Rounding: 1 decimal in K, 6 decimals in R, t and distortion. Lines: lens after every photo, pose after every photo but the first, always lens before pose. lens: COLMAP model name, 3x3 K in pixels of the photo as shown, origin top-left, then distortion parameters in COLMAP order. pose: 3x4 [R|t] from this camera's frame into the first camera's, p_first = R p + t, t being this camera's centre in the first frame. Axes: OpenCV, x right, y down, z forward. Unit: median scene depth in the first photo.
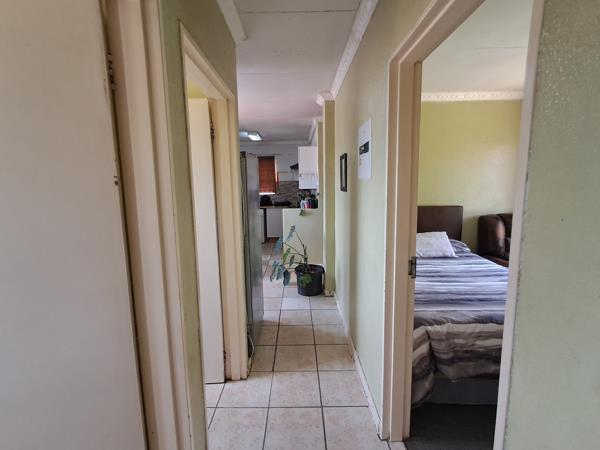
lens RADIAL K [[272.2, 0, 297.4], [0, 272.2, 218.5], [0, 0, 1]] dist [-0.001507, 0.000537]
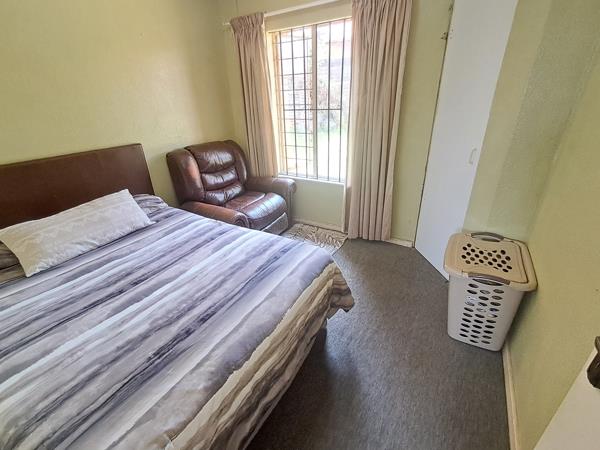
lens RADIAL K [[272.2, 0, 297.4], [0, 272.2, 218.5], [0, 0, 1]] dist [-0.001507, 0.000537]
pose [[0.522090, -0.355959, 0.775058, 0.238861], [0.137122, 0.931954, 0.335648, -0.053729], [-0.841795, -0.068961, 0.535373, 0.310944]]
